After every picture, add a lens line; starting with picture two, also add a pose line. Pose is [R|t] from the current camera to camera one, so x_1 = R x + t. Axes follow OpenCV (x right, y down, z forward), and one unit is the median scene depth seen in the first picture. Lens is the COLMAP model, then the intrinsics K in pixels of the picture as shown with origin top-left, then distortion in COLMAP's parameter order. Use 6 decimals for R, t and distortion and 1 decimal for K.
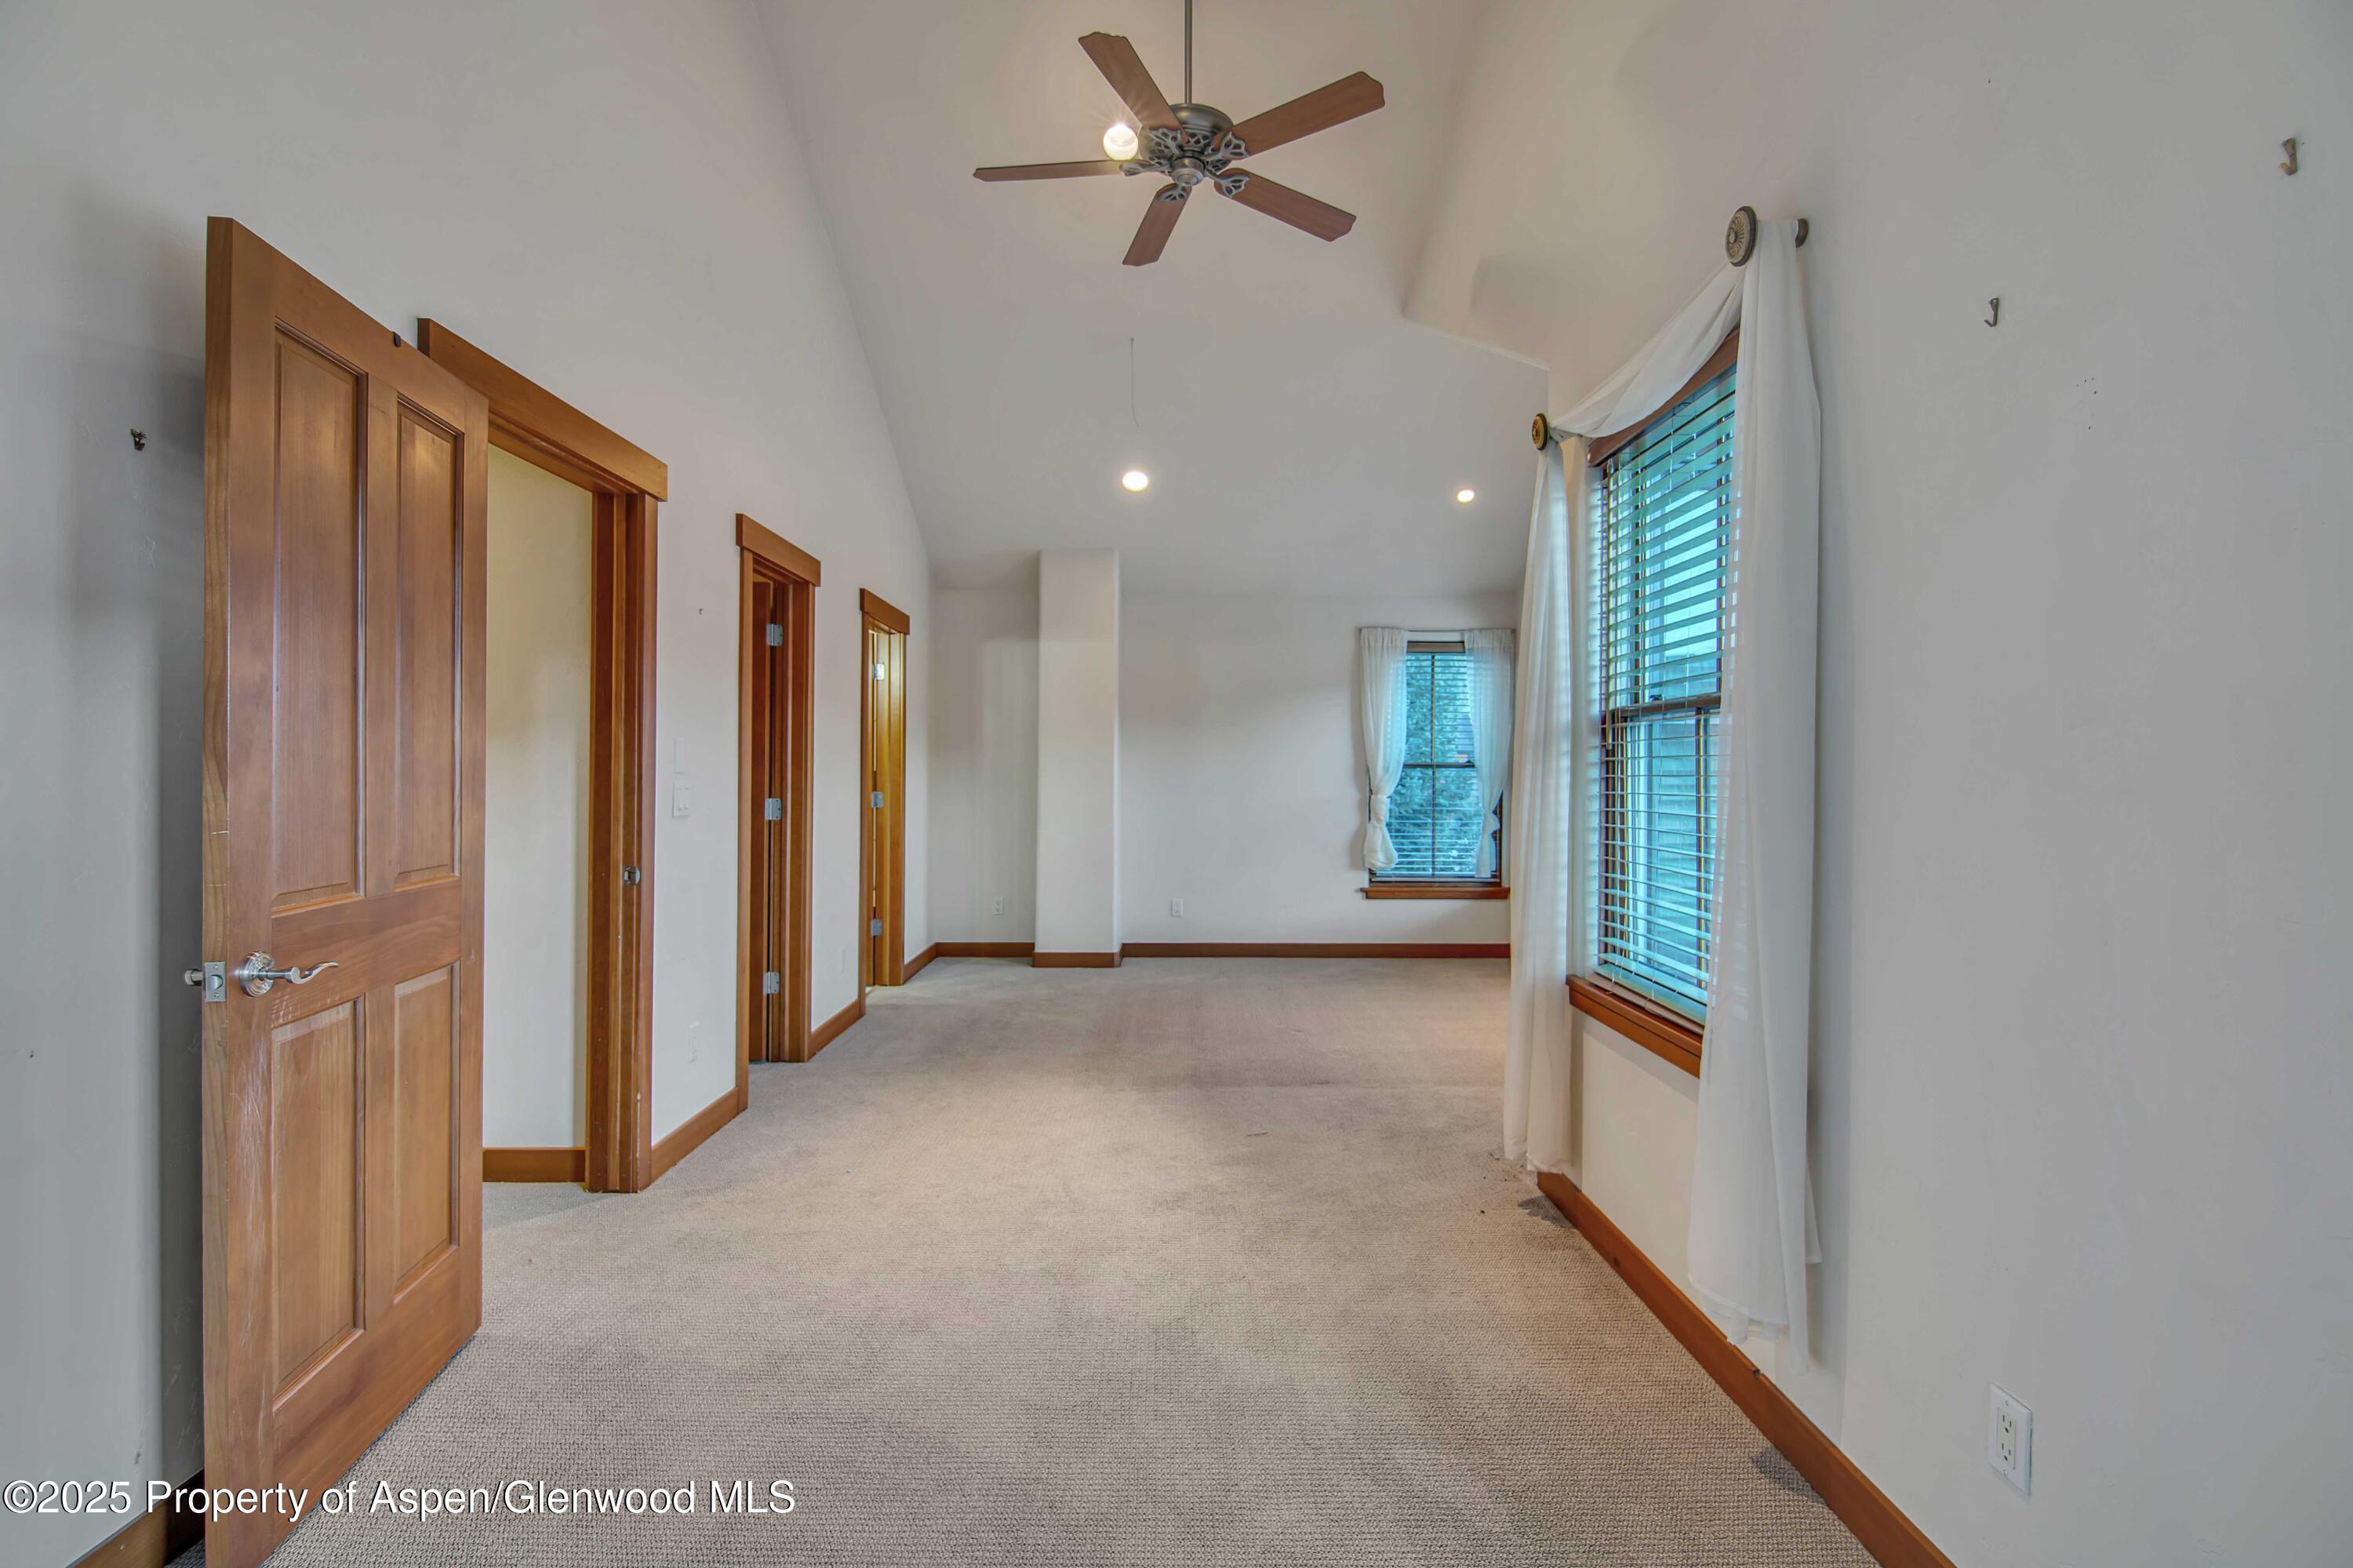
lens RADIAL K [[1075.1, 0, 1184.3], [0, 1075.1, 789.7], [0, 0, 1]] dist [0.002654, -0.011610]
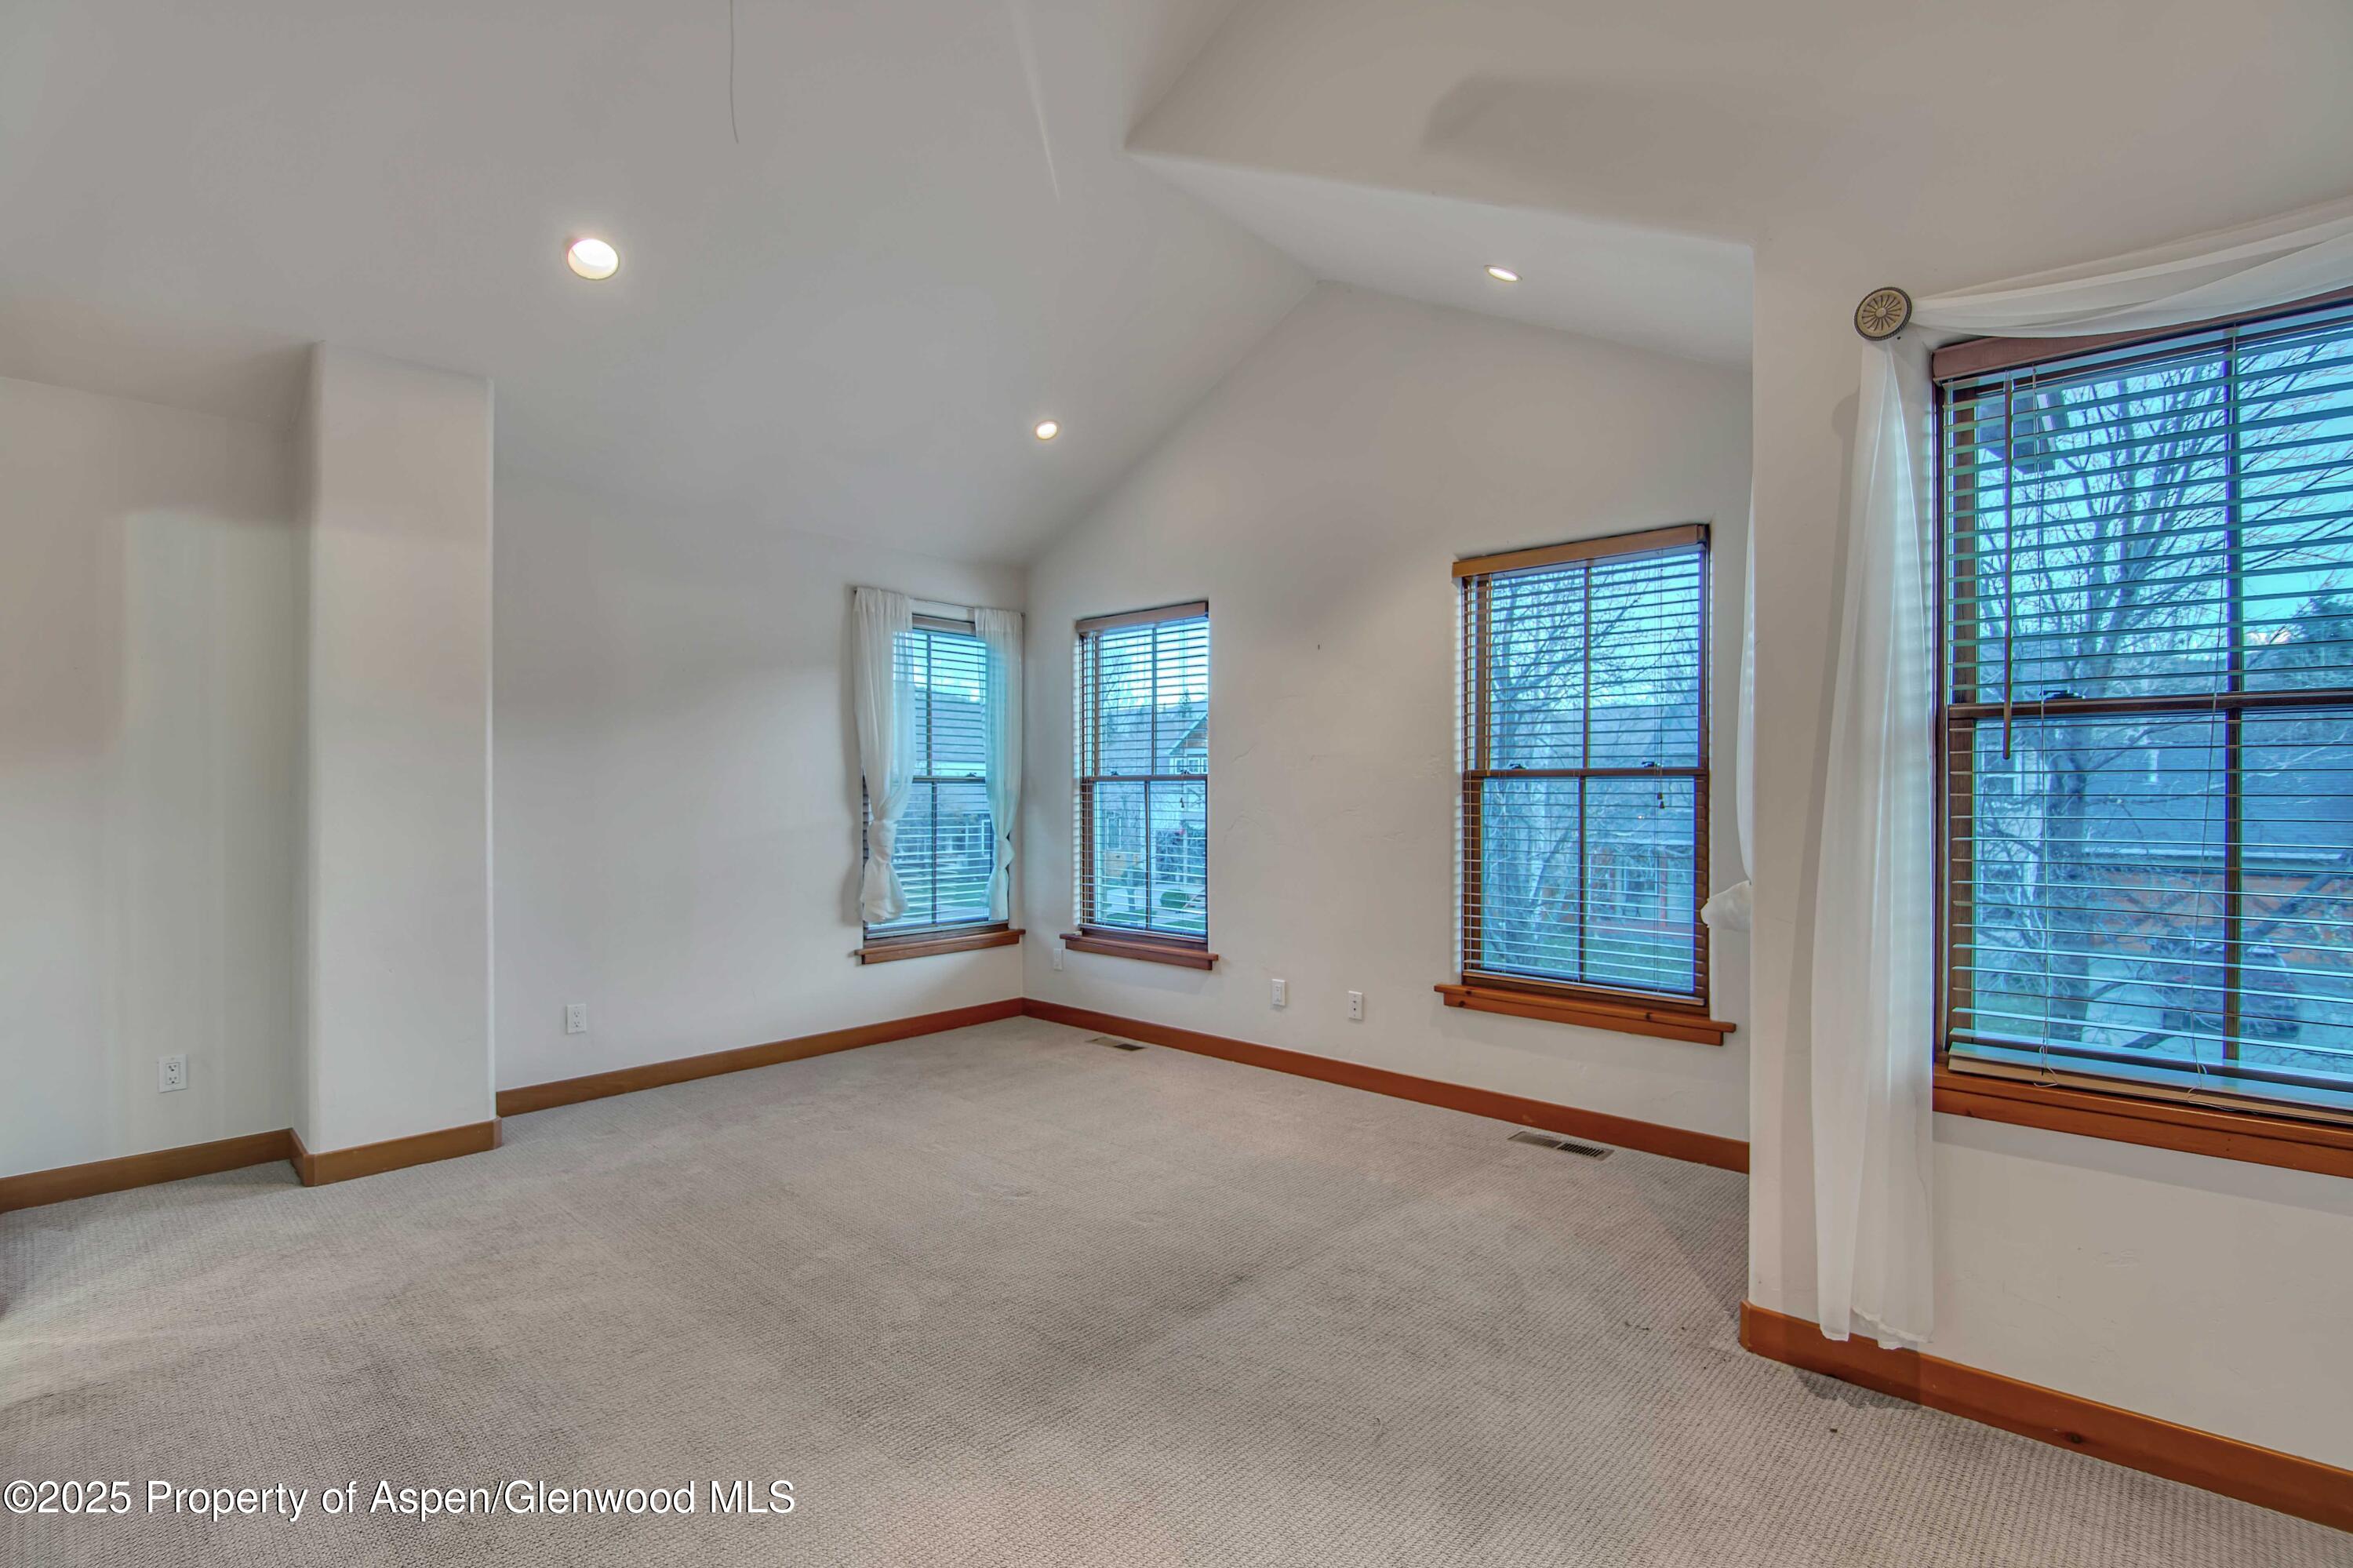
lens RADIAL K [[1082.2, 0, 1176.5], [0, 1082.2, 784.0], [0, 0, 1]] dist [-0.000864, -0.012638]
pose [[0.682639, 0.003564, 0.730747, -0.224339], [0.012279, 0.999791, -0.016348, -0.004803], [-0.730653, 0.020133, 0.682453, 0.369524]]
